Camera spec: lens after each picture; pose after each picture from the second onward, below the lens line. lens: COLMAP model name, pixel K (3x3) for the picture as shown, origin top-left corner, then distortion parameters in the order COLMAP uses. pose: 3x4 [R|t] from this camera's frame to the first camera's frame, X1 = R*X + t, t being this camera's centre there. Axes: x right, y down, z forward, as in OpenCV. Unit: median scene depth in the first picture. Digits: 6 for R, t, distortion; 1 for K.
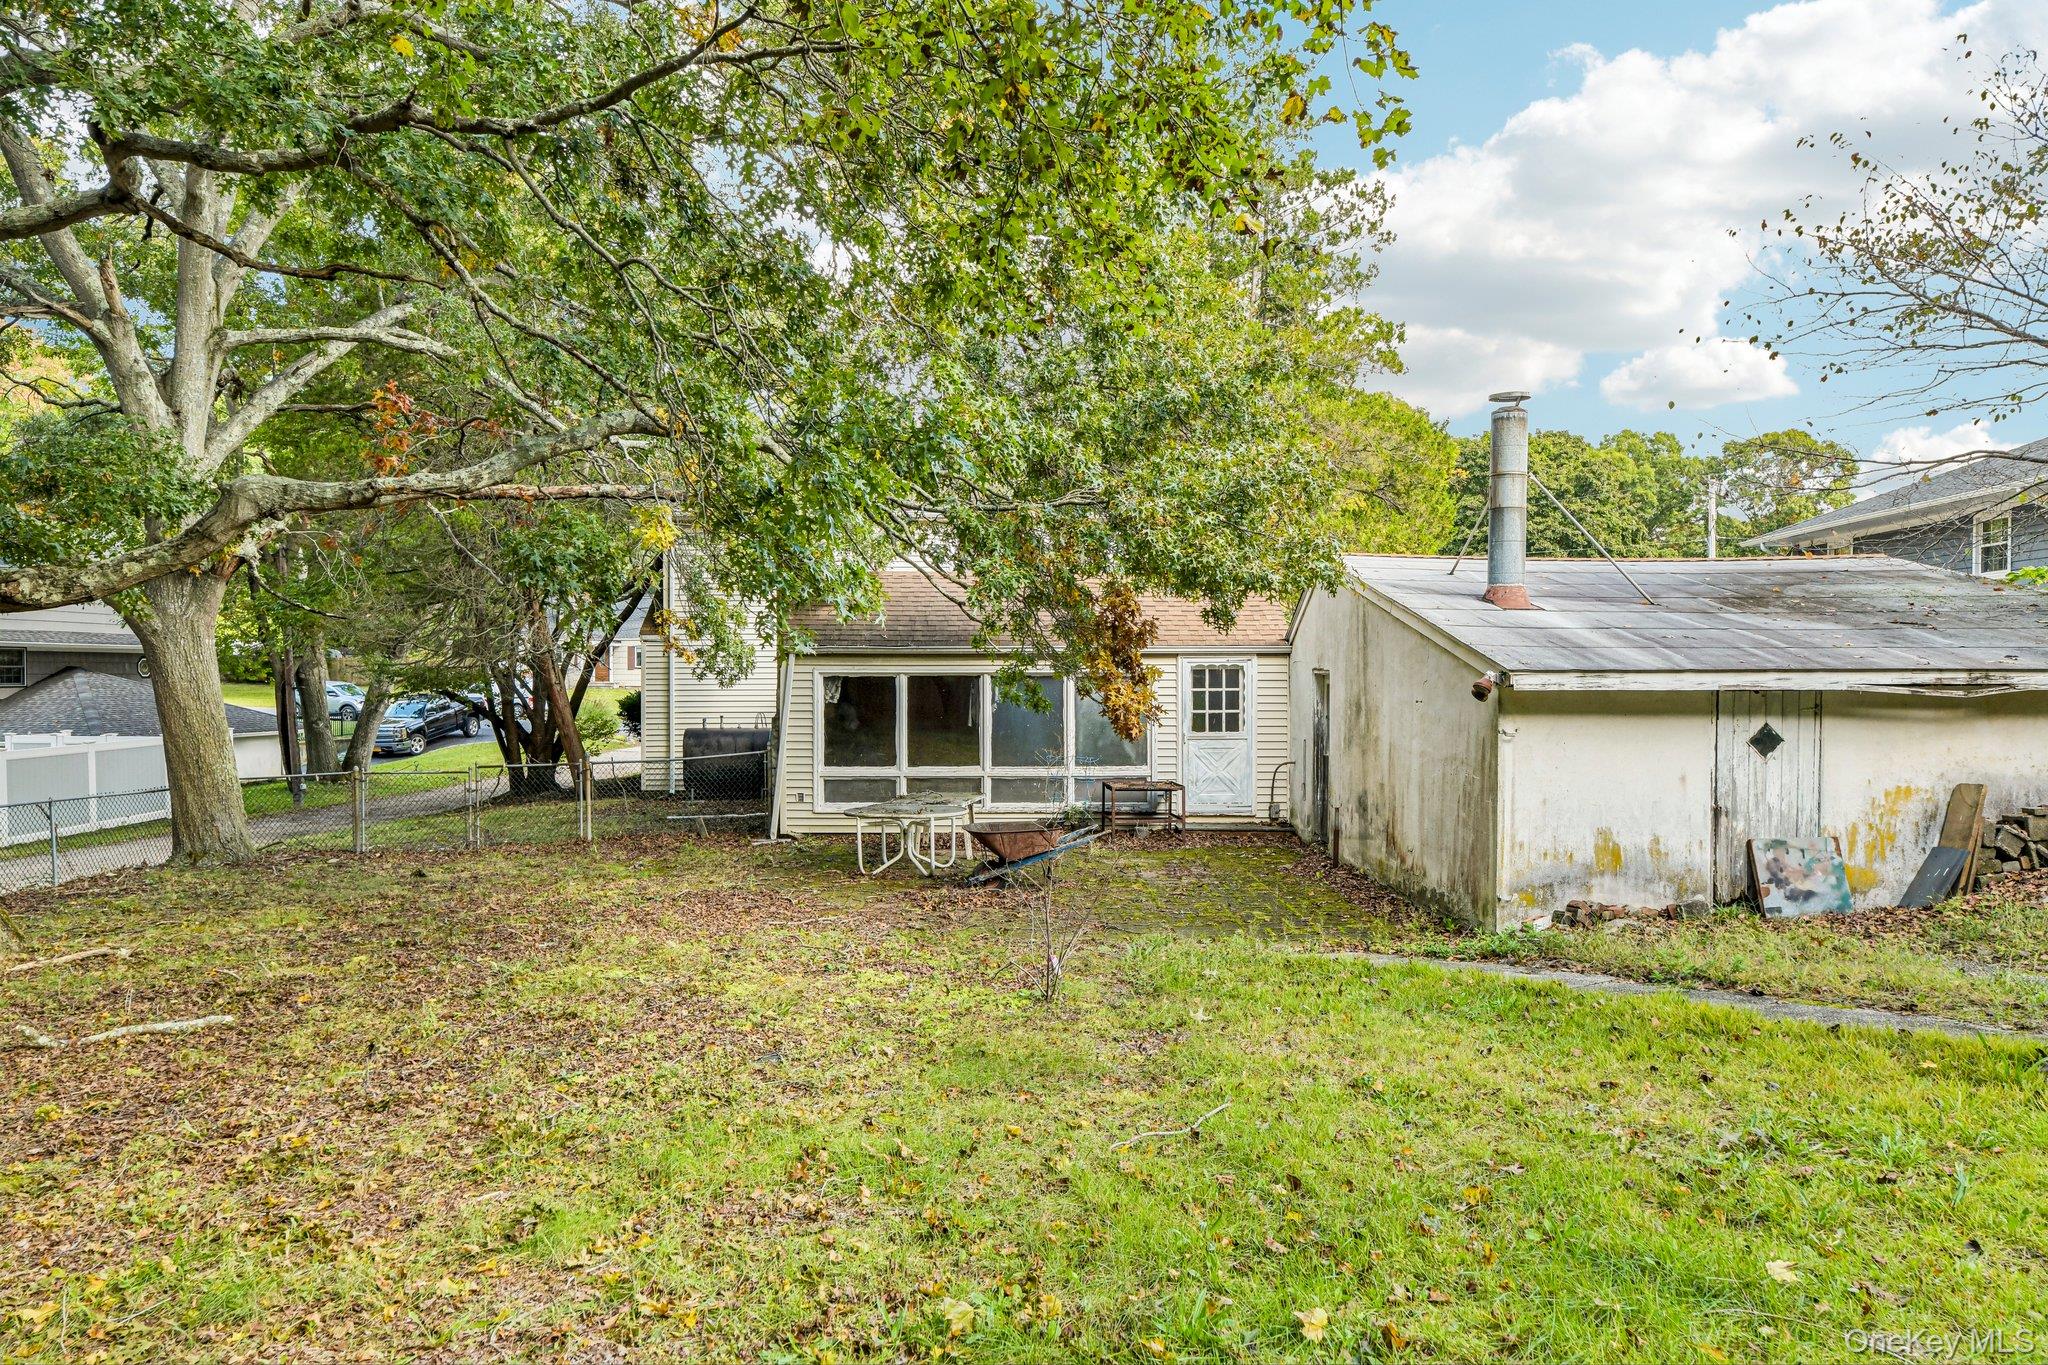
lens RADIAL K [[1339.1, 0, 1027.4], [0, 1339.1, 678.4], [0, 0, 1]] dist [0.038775, 0.000805]
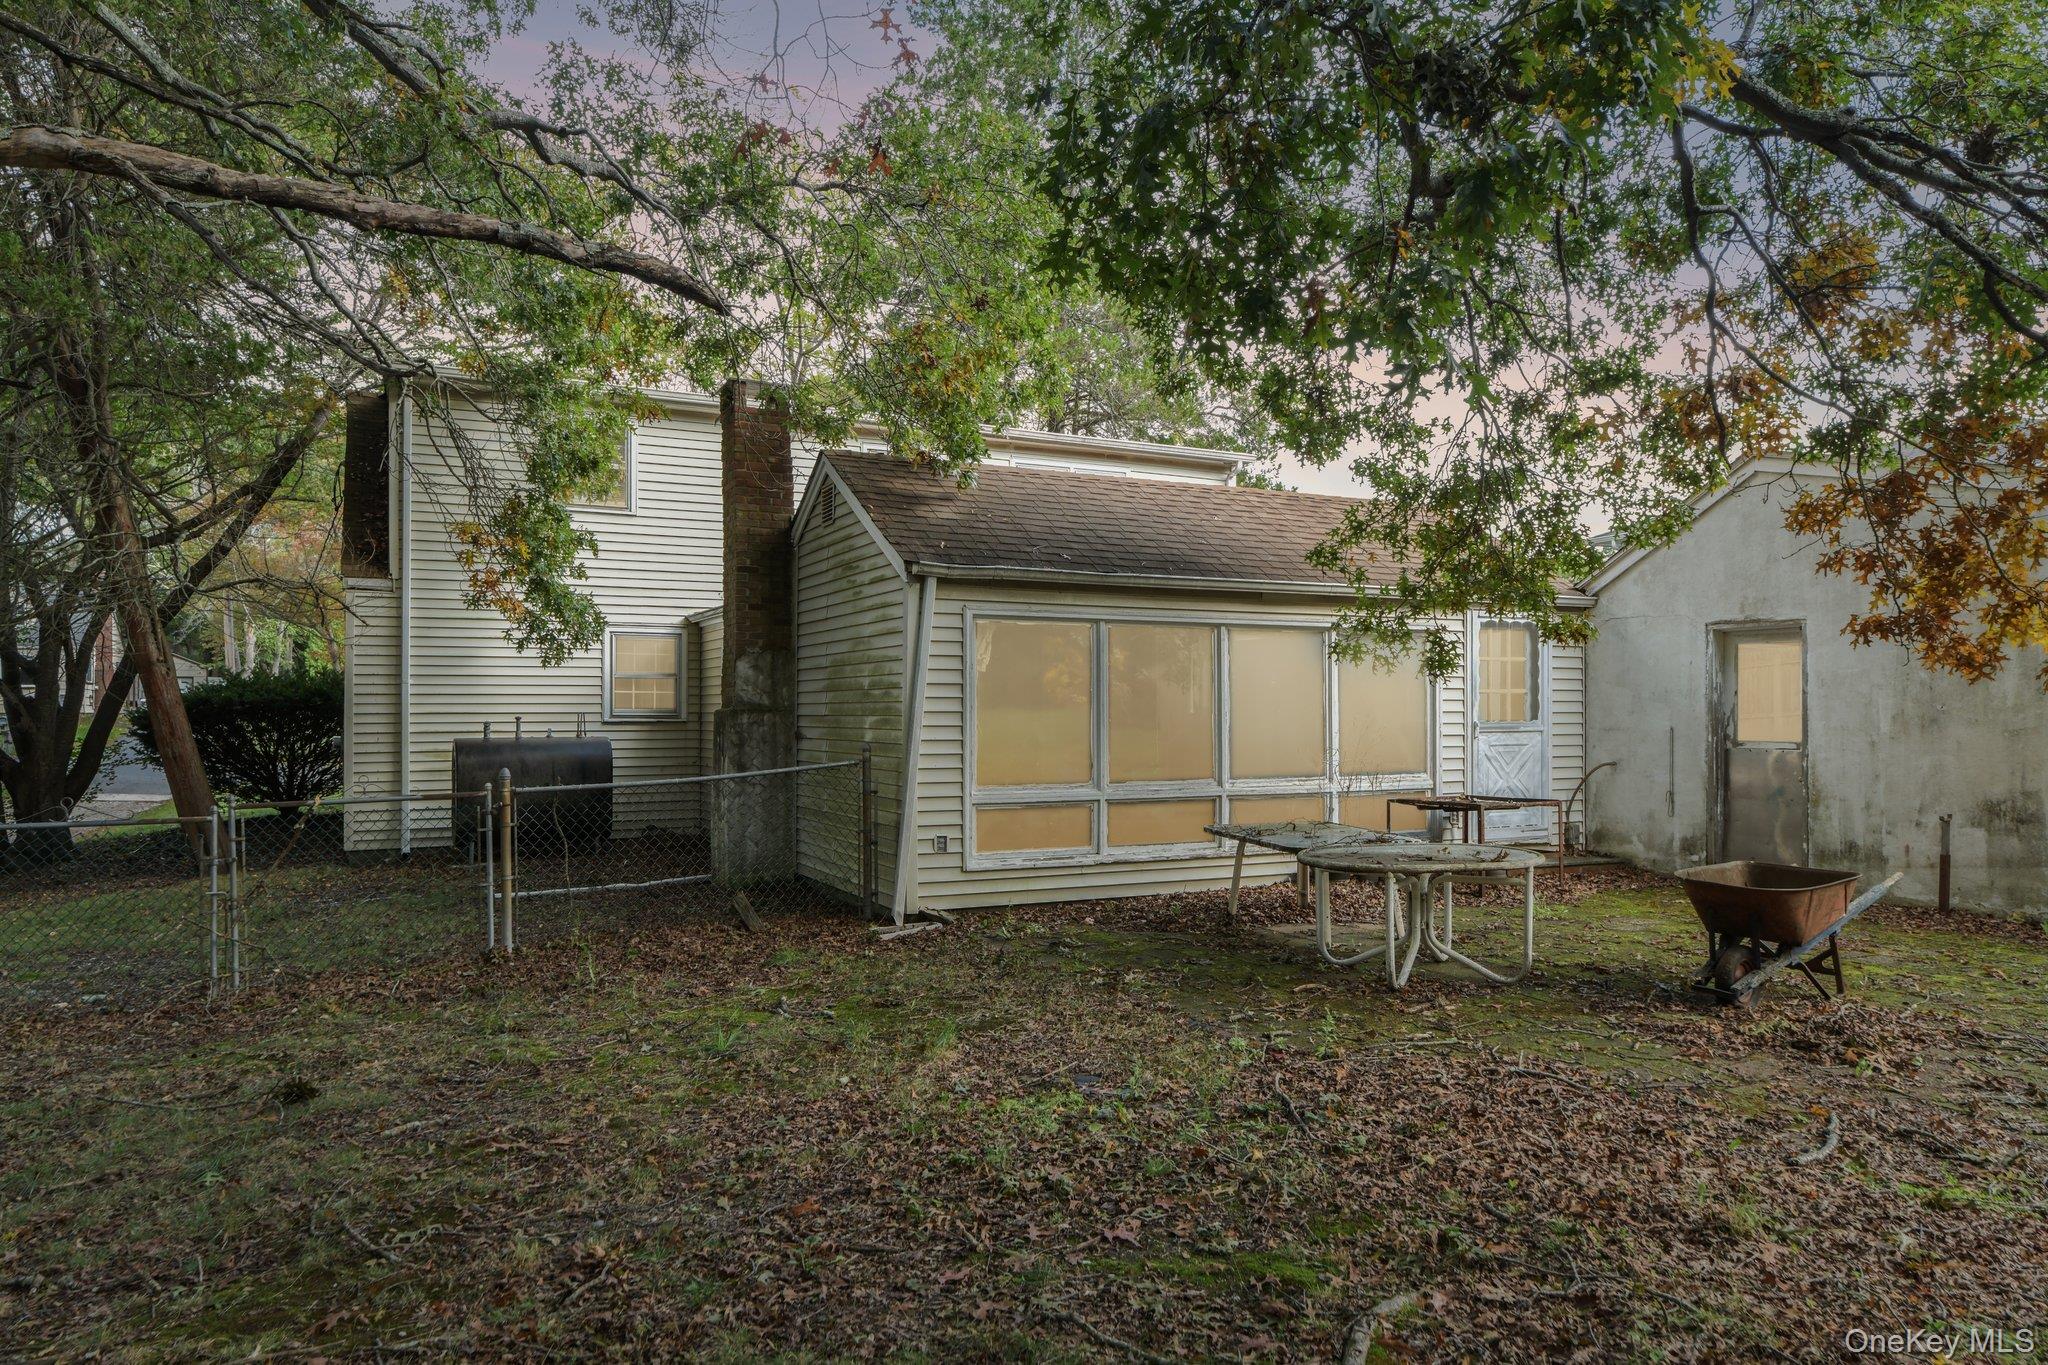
lens RADIAL K [[1339.1, 0, 1024.5], [0, 1339.1, 688.4], [0, 0, 1]] dist [0.038775, 0.000805]
pose [[0.904977, 0.001778, 0.425457, -0.370637], [0.005470, 0.999860, -0.015812, 0.034834], [-0.425426, 0.016637, 0.904840, 0.499457]]
